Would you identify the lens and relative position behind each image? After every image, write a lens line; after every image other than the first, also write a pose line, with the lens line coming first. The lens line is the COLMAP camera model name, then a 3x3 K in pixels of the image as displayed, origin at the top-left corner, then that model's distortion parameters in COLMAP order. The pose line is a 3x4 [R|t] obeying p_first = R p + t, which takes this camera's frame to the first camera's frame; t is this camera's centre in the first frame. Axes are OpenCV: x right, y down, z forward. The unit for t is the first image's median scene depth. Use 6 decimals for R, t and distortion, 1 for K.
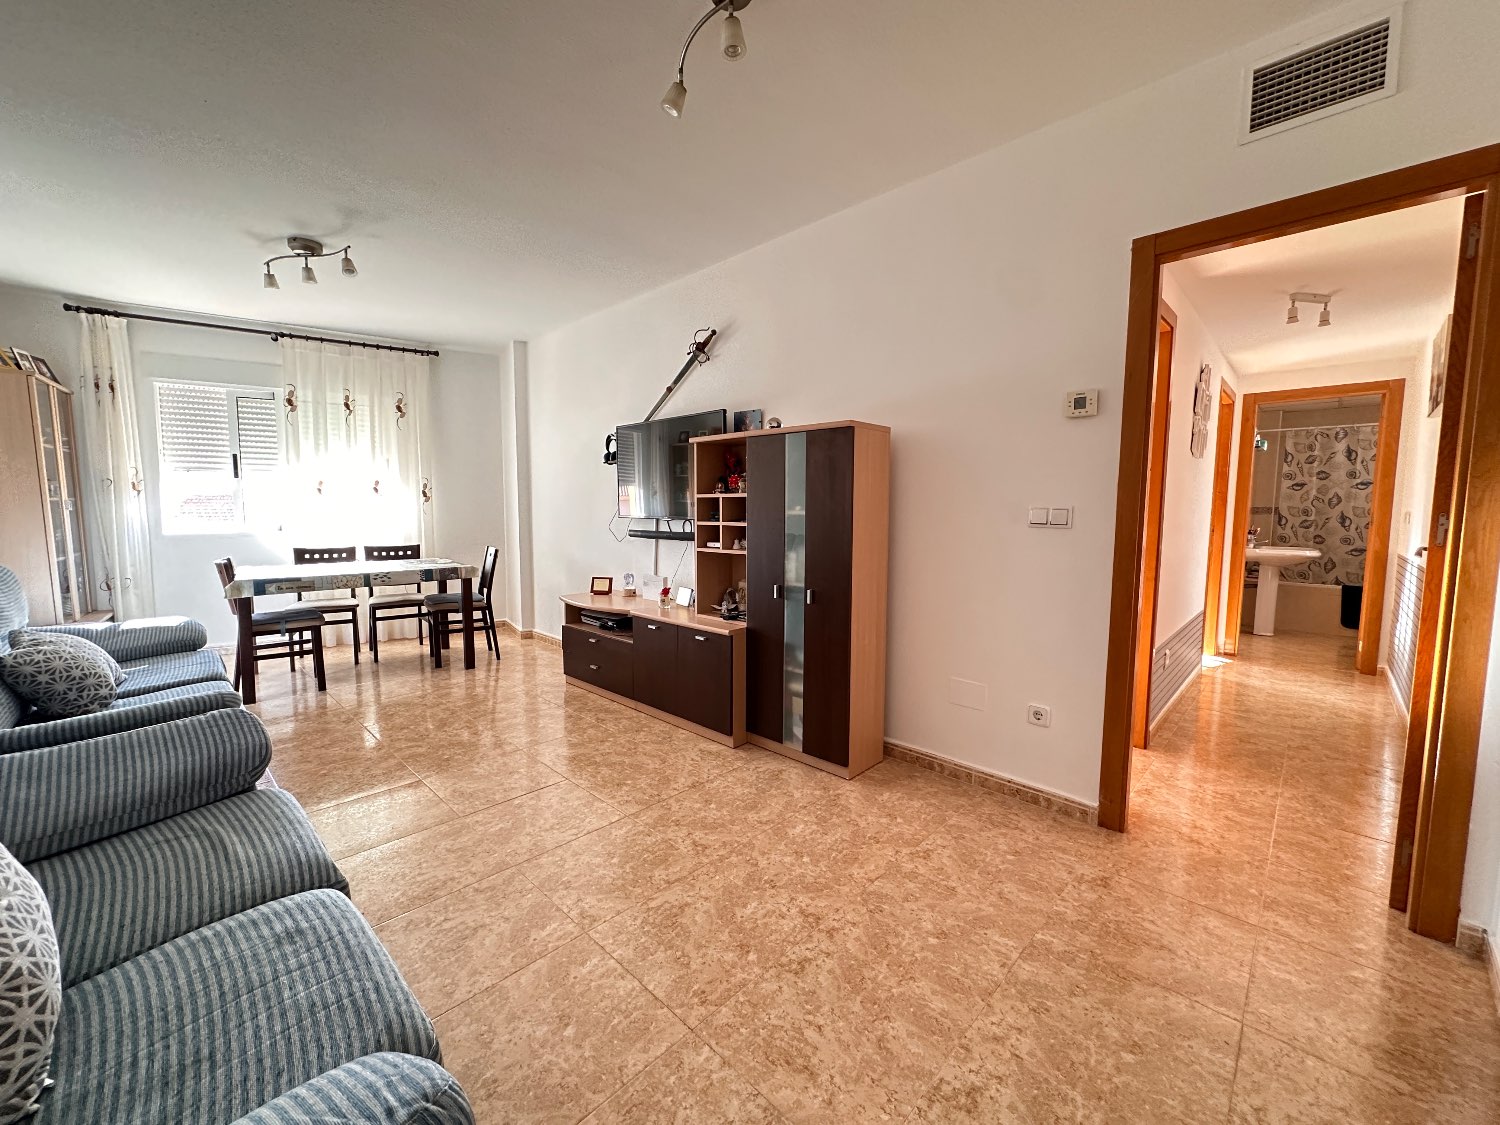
lens RADIAL K [[600.1, 0, 750.0], [0, 600.1, 563.3], [0, 0, 1]] dist [-0.003273, -0.000126]
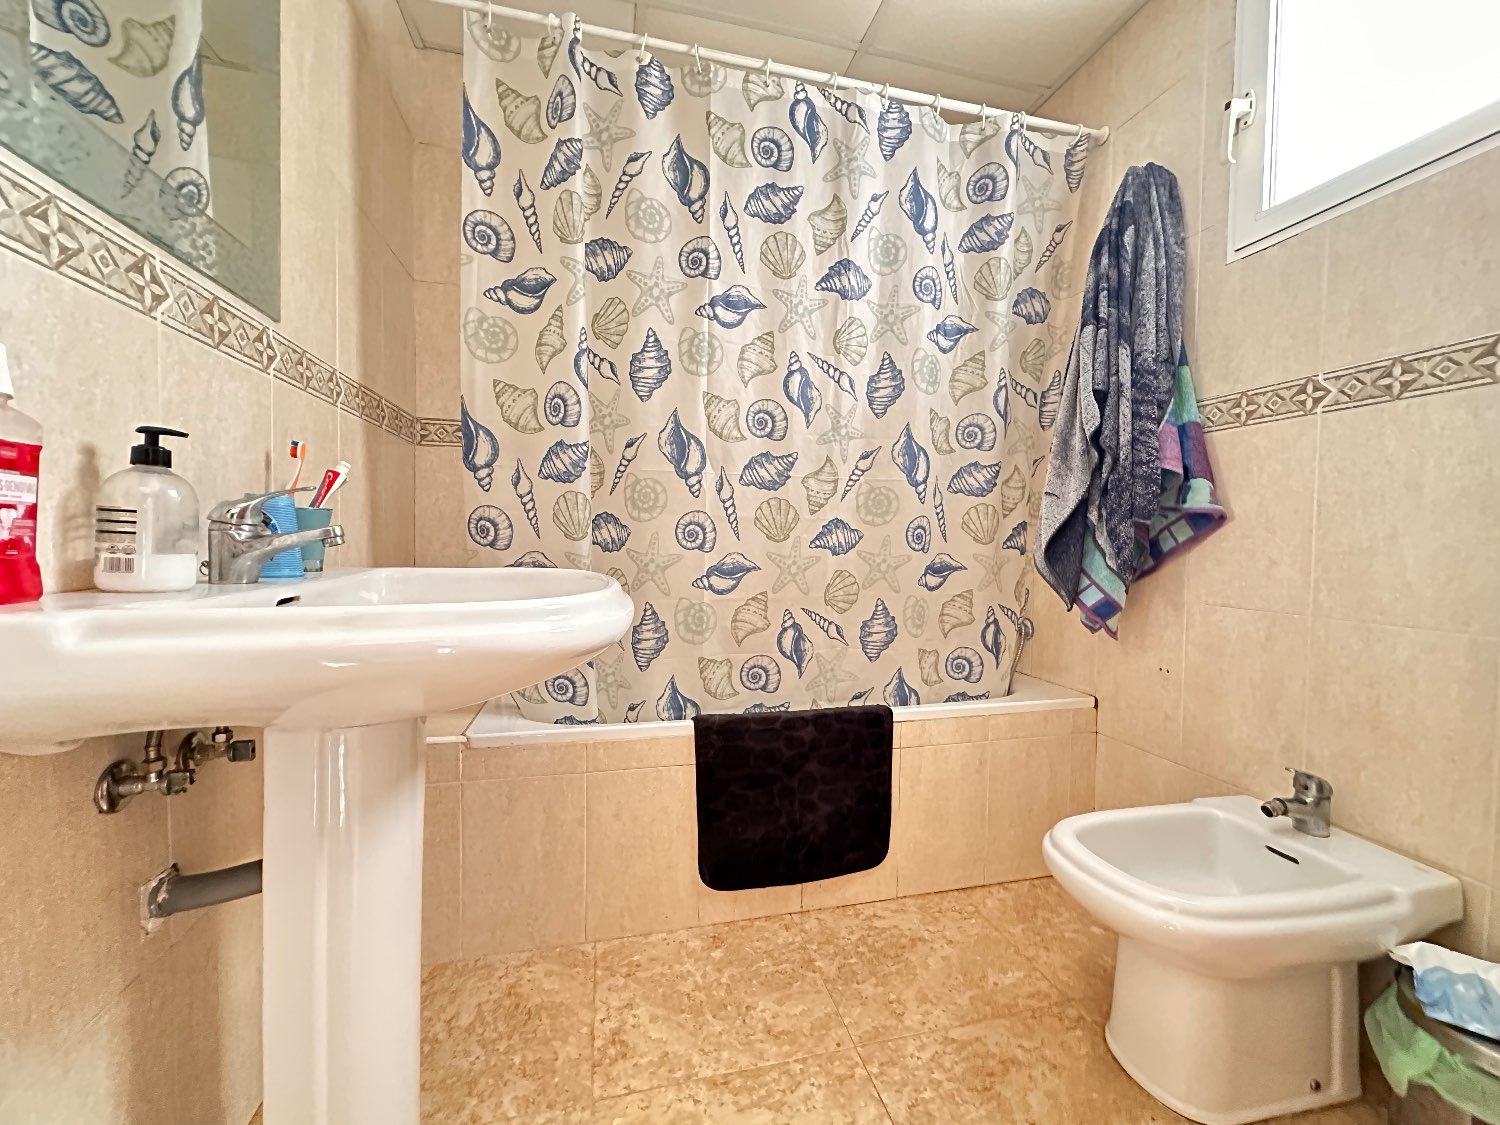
lens RADIAL K [[600.1, 0, 751.4], [0, 600.1, 556.8], [0, 0, 1]] dist [-0.003273, -0.000126]
pose [[0.527423, -0.018964, 0.849391, 0.785754], [0.064410, 0.997766, -0.017718, -0.021878], [-0.847158, 0.064055, 0.527466, 0.835194]]
